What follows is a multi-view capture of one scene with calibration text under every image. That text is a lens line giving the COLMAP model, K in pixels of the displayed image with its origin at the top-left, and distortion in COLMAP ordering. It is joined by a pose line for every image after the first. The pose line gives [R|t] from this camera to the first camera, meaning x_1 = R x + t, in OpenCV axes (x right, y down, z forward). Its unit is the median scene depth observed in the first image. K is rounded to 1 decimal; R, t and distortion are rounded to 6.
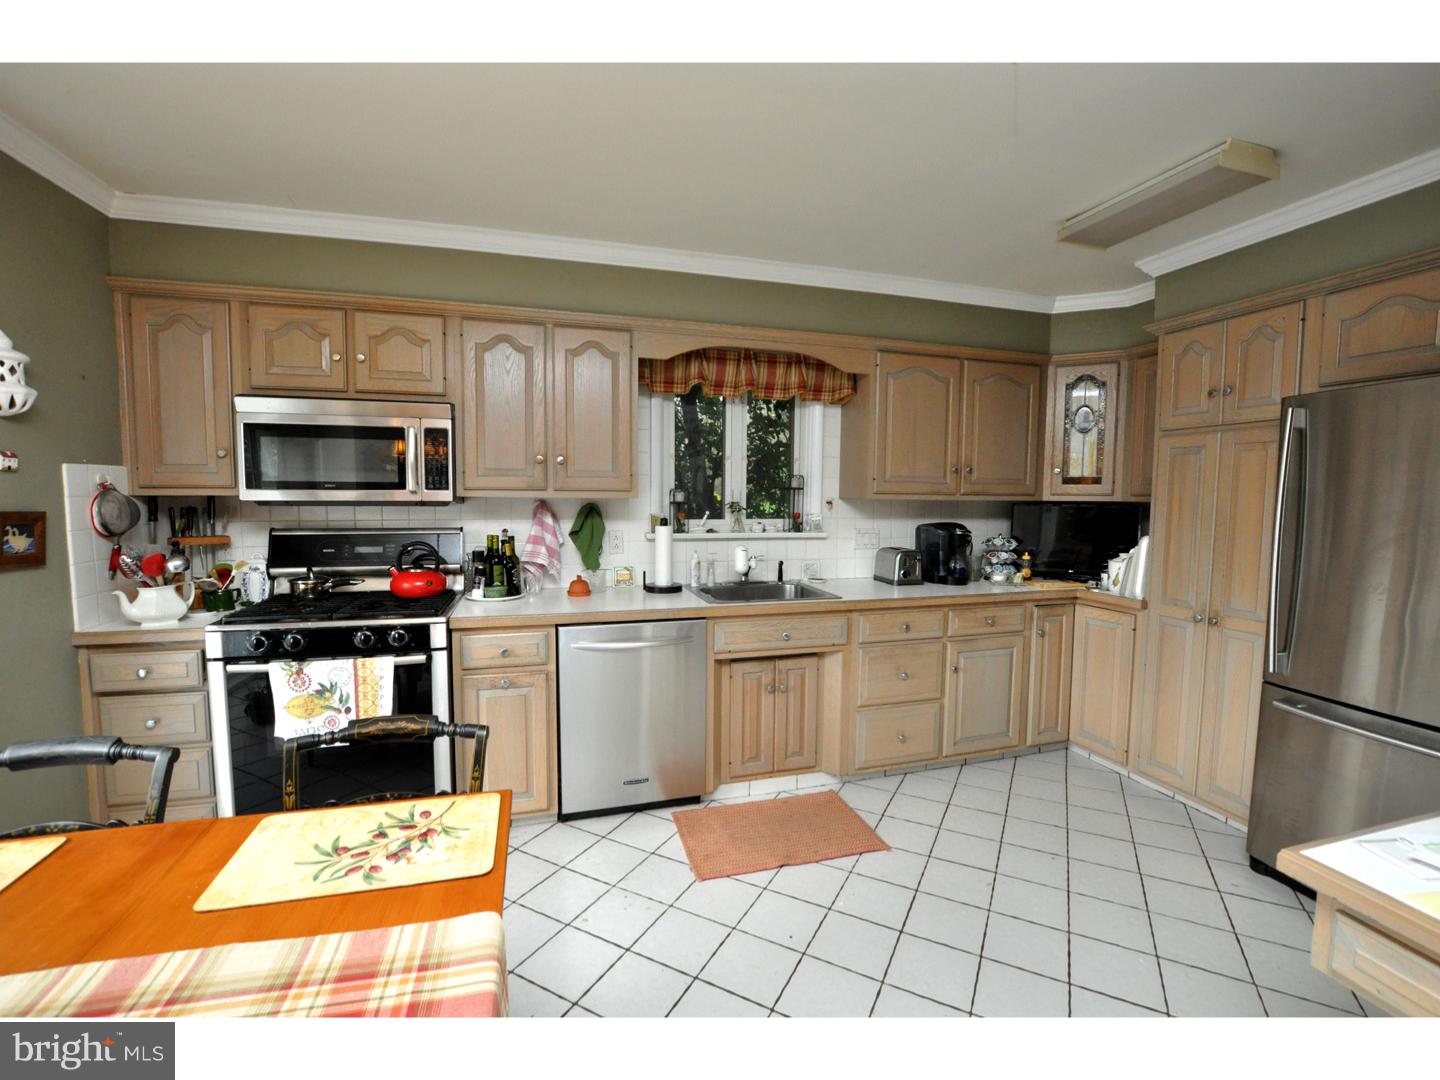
lens RADIAL K [[635.2, 0, 720.0], [0, 635.2, 540.0], [0, 0, 1]] dist [-0.022771, 0.000661]
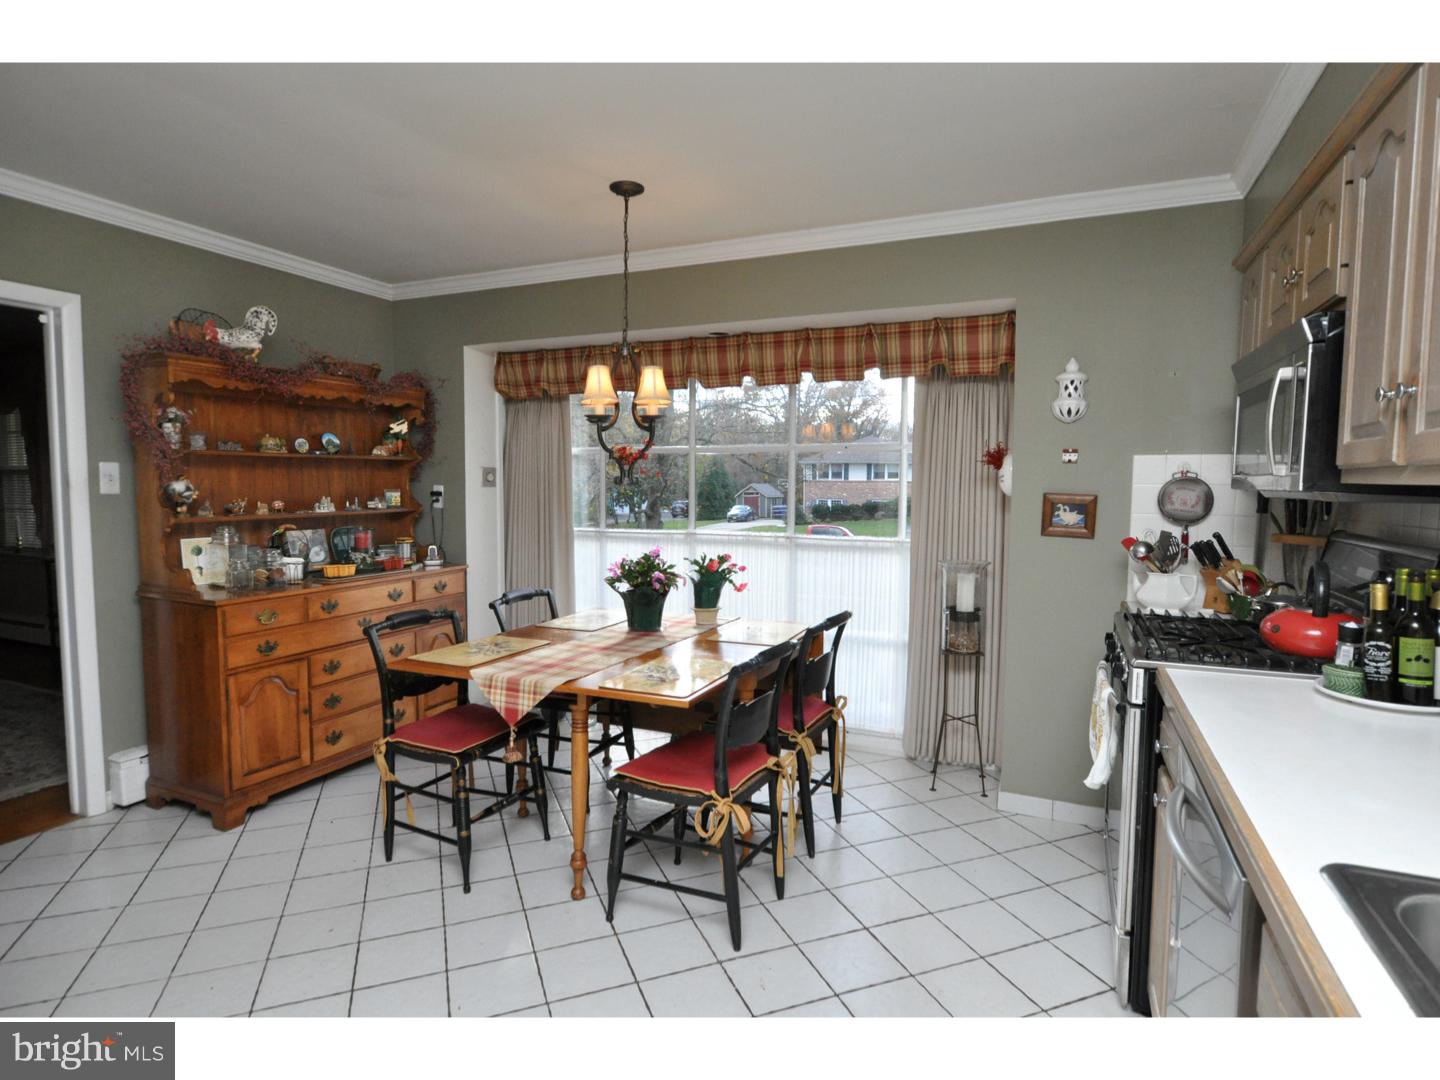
lens RADIAL K [[789.2, 0, 720.0], [0, 789.2, 540.0], [0, 0, 1]] dist [-0.000638, 0.000049]
pose [[-0.634759, 0.048345, -0.771196, 0.423978], [-0.073489, 0.989740, 0.122533, -0.065696], [0.769207, 0.134453, -0.624694, 0.980168]]
